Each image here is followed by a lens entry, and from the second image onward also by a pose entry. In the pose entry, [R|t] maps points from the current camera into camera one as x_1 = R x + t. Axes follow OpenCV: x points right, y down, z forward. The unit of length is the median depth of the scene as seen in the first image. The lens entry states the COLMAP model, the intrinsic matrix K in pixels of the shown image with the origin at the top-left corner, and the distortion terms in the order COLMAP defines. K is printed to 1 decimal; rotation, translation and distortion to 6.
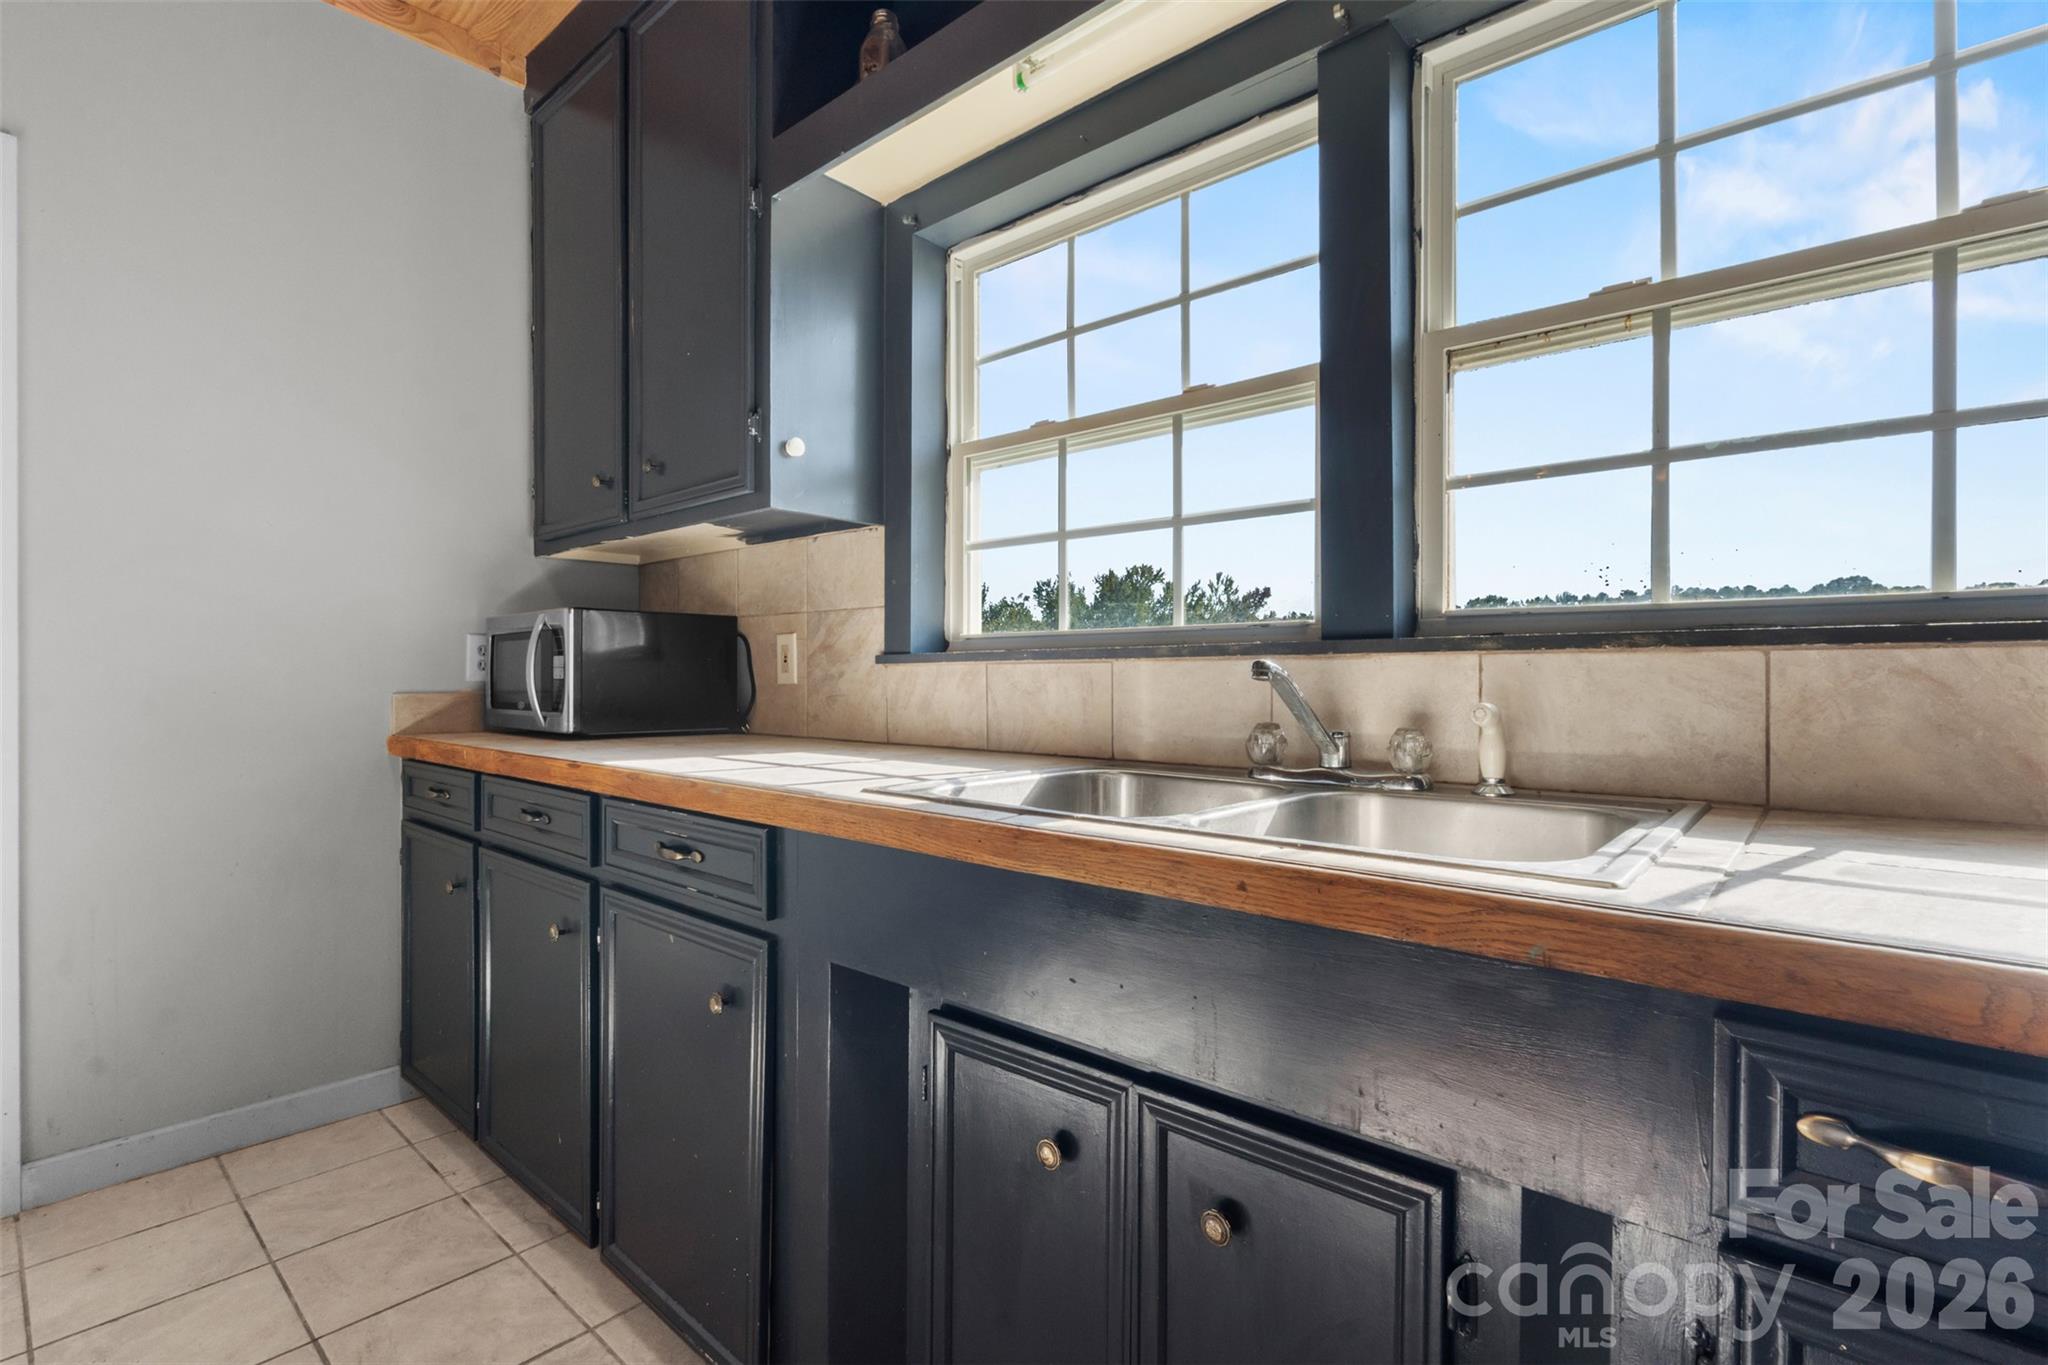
lens RADIAL K [[942.4, 0, 1017.5], [0, 942.4, 682.3], [0, 0, 1]] dist [-0.010225, 0.001456]
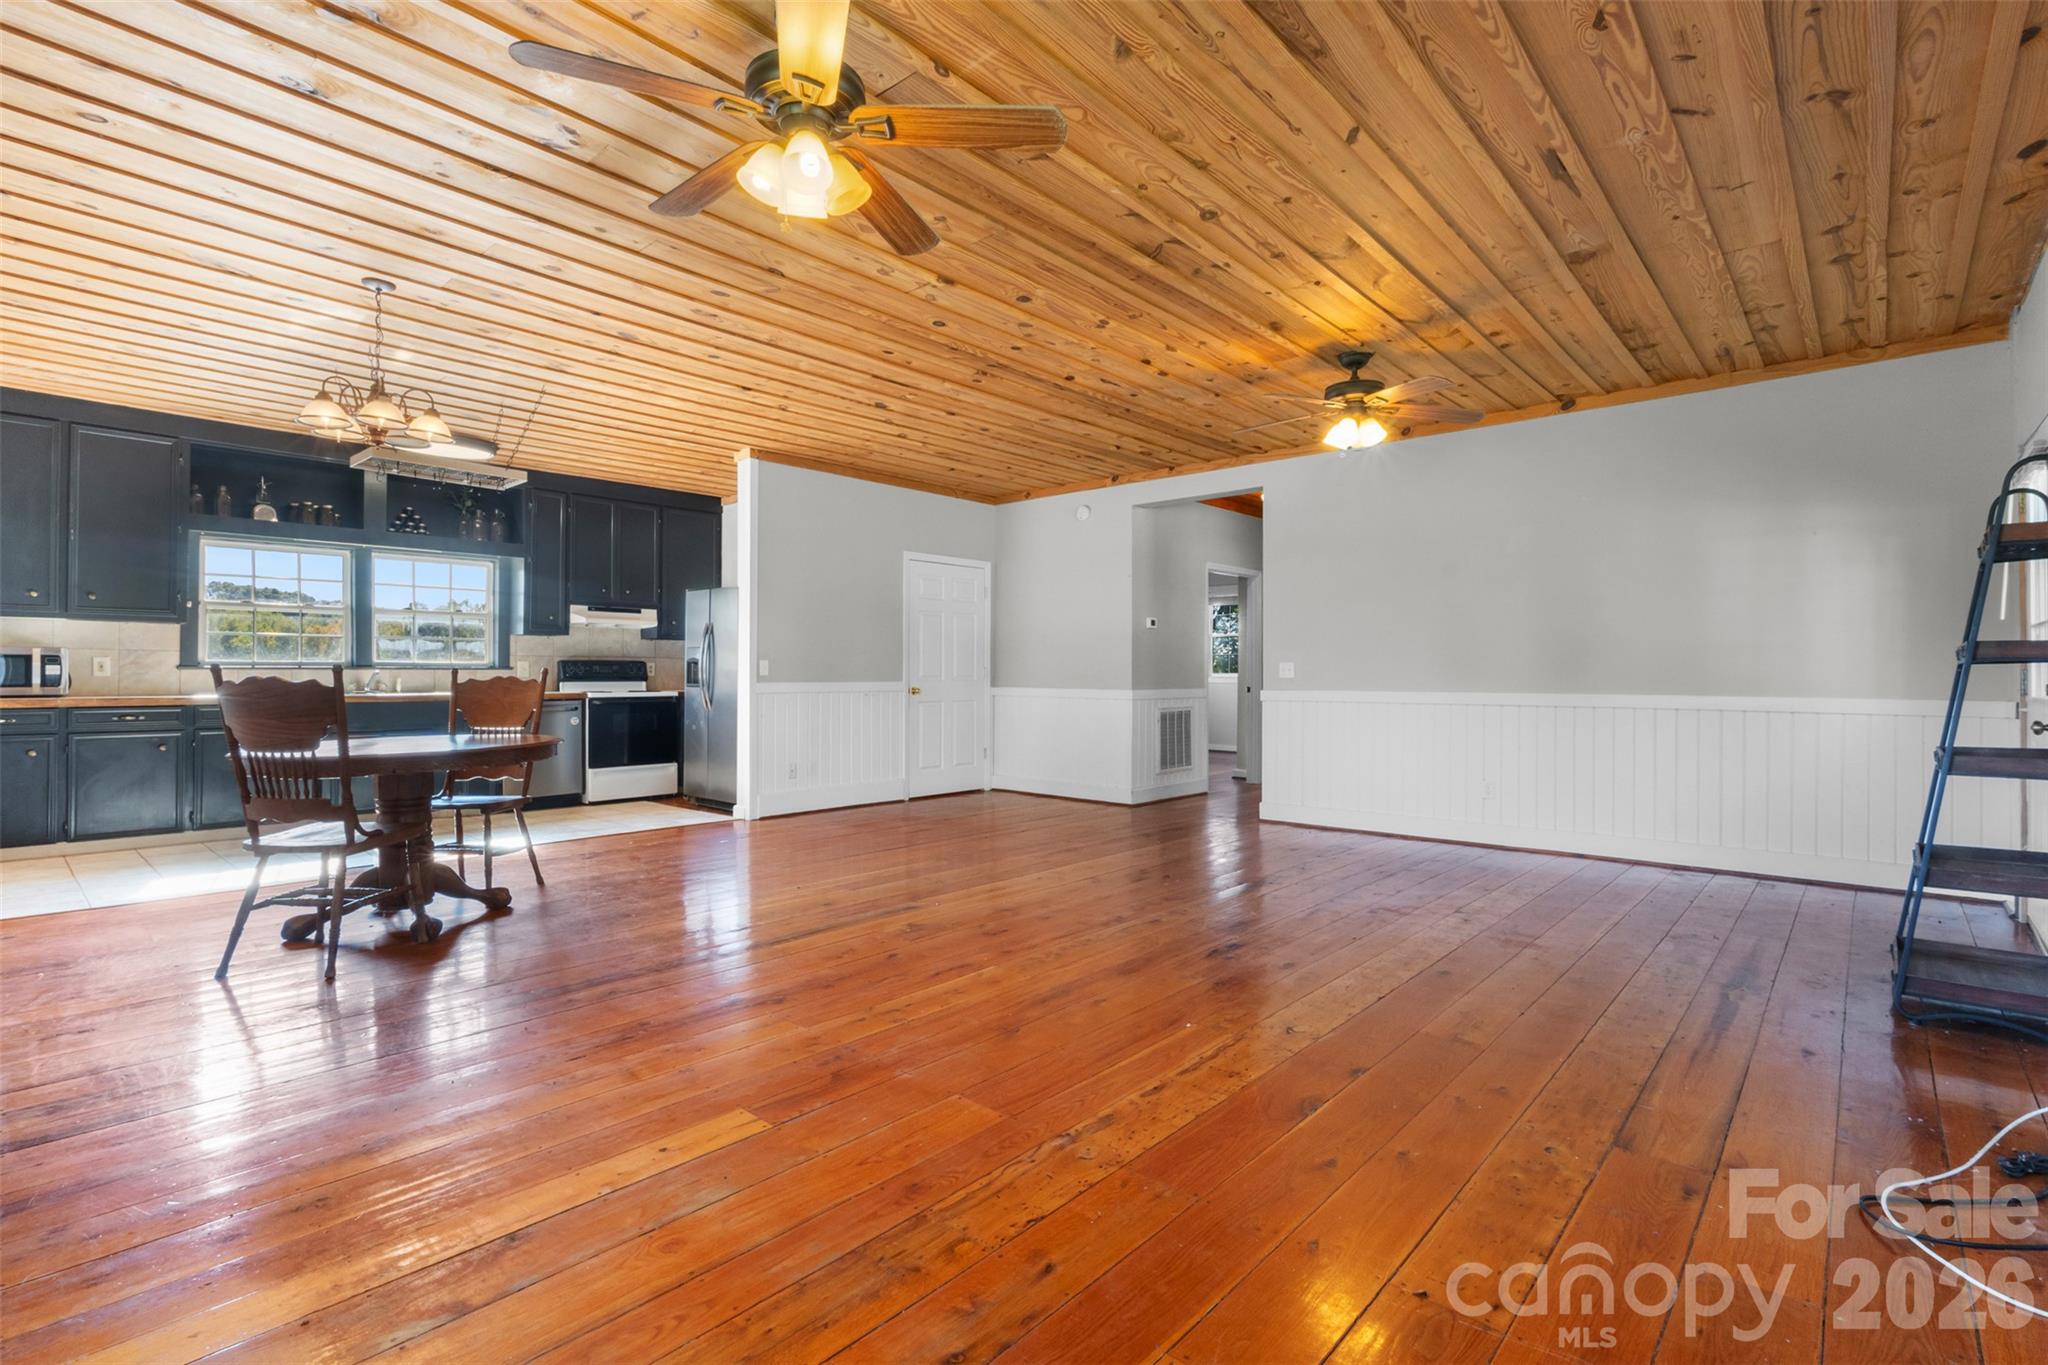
lens RADIAL K [[942.4, 0, 1022.2], [0, 942.4, 668.3], [0, 0, 1]] dist [-0.010225, 0.001456]
pose [[0.010738, 0.001339, 0.999941, -3.130569], [-0.001193, 0.999998, -0.001327, -0.022028], [-0.999942, -0.001179, 0.010740, -1.764264]]
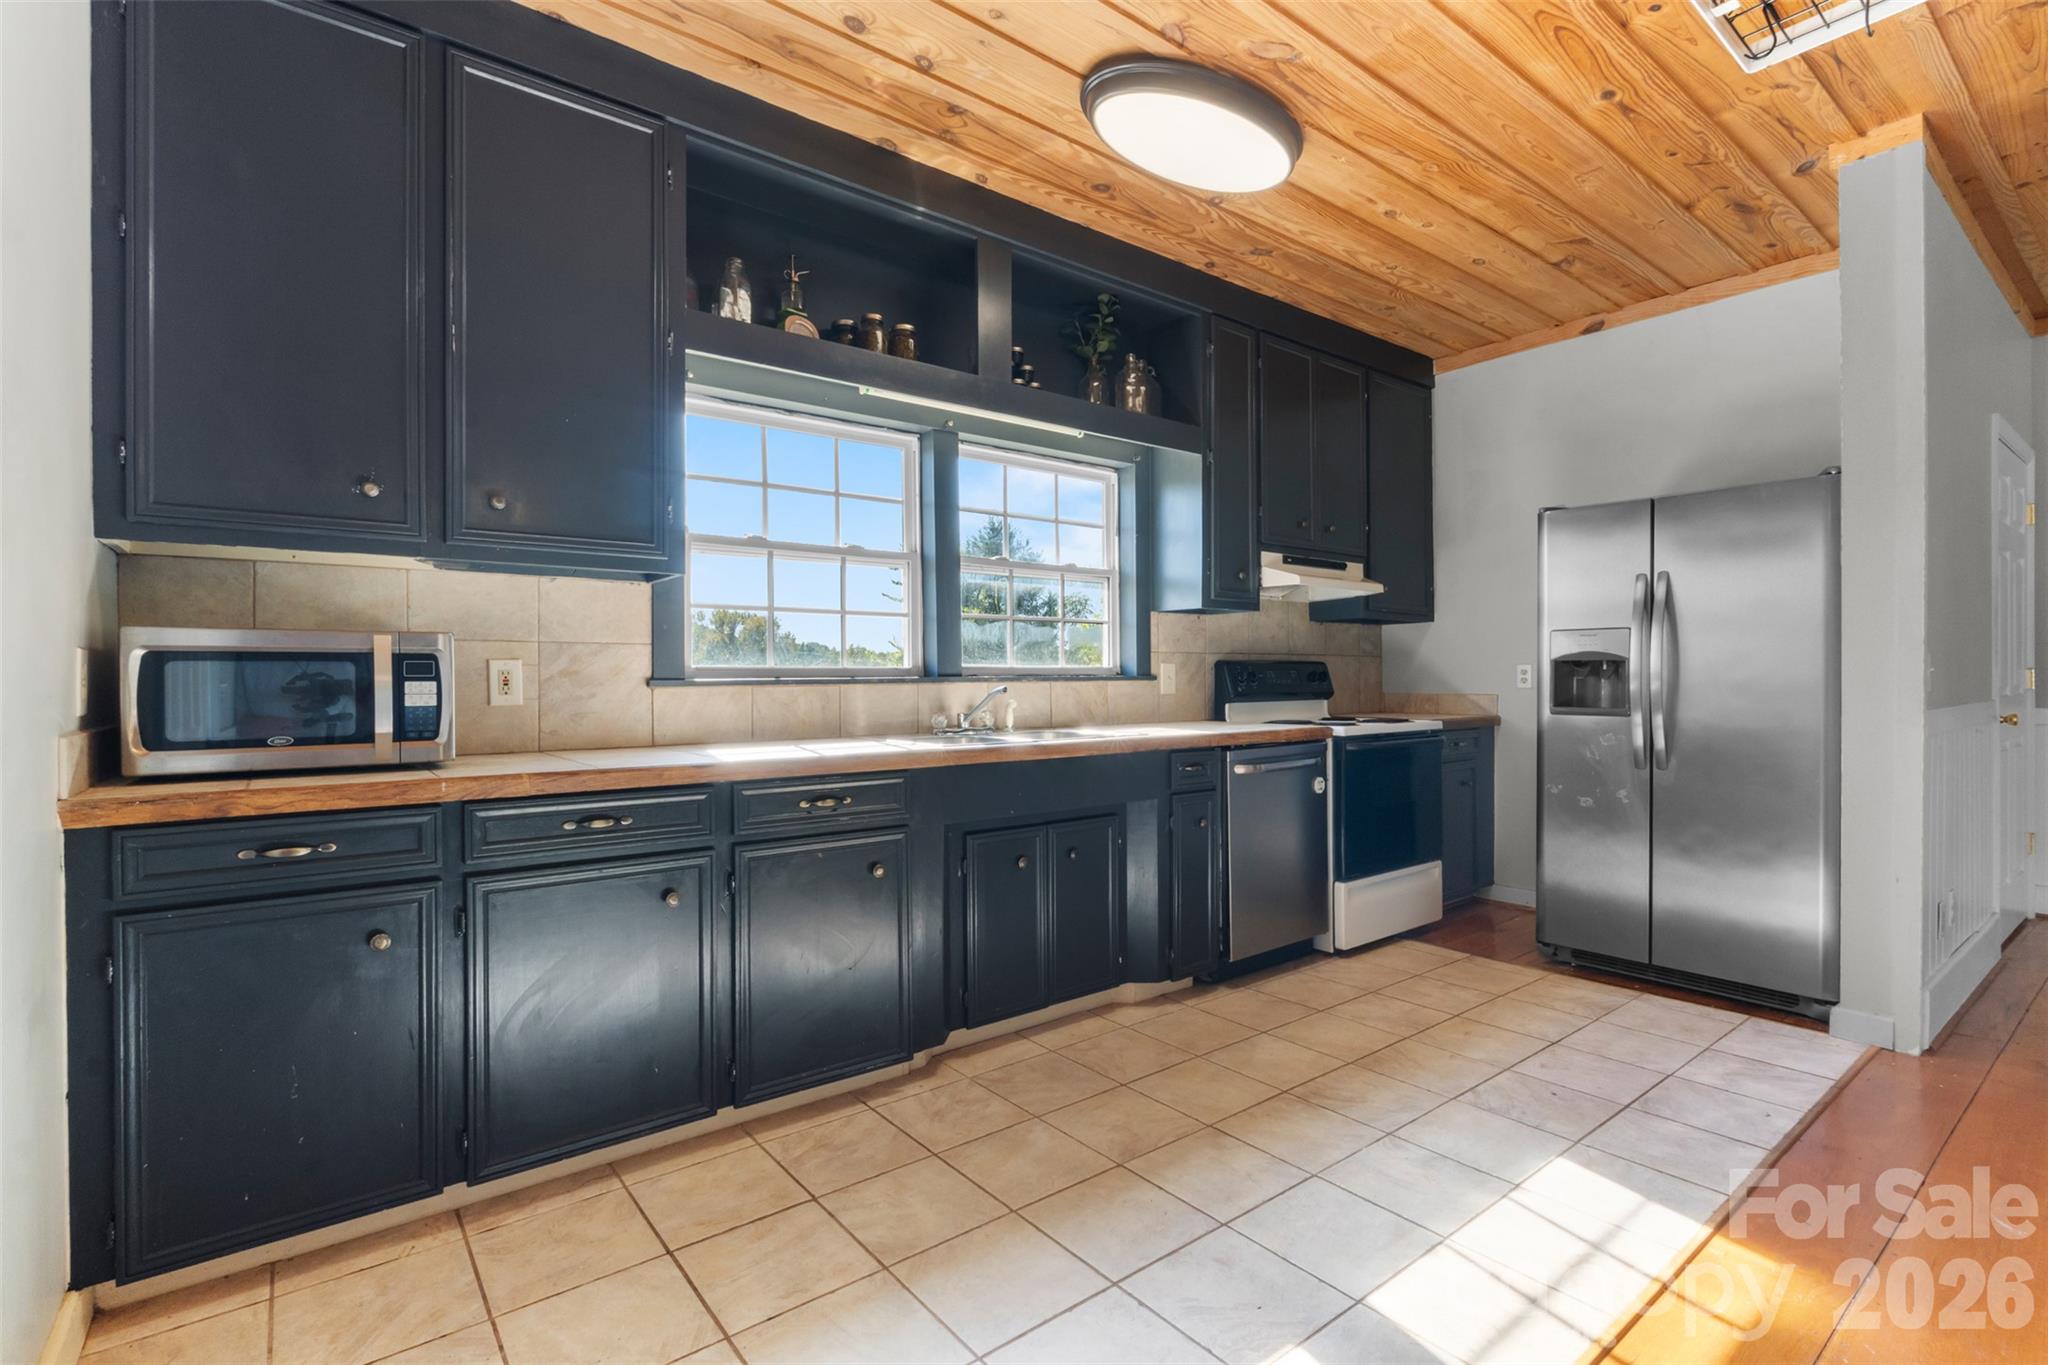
lens RADIAL K [[942.4, 0, 1016.9], [0, 942.4, 681.9], [0, 0, 1]] dist [-0.010225, 0.001456]
pose [[0.195451, -0.011362, 0.980648, -1.337753], [0.006602, 0.999925, 0.010270, -0.036740], [-0.980691, 0.004467, 0.195511, 0.225665]]
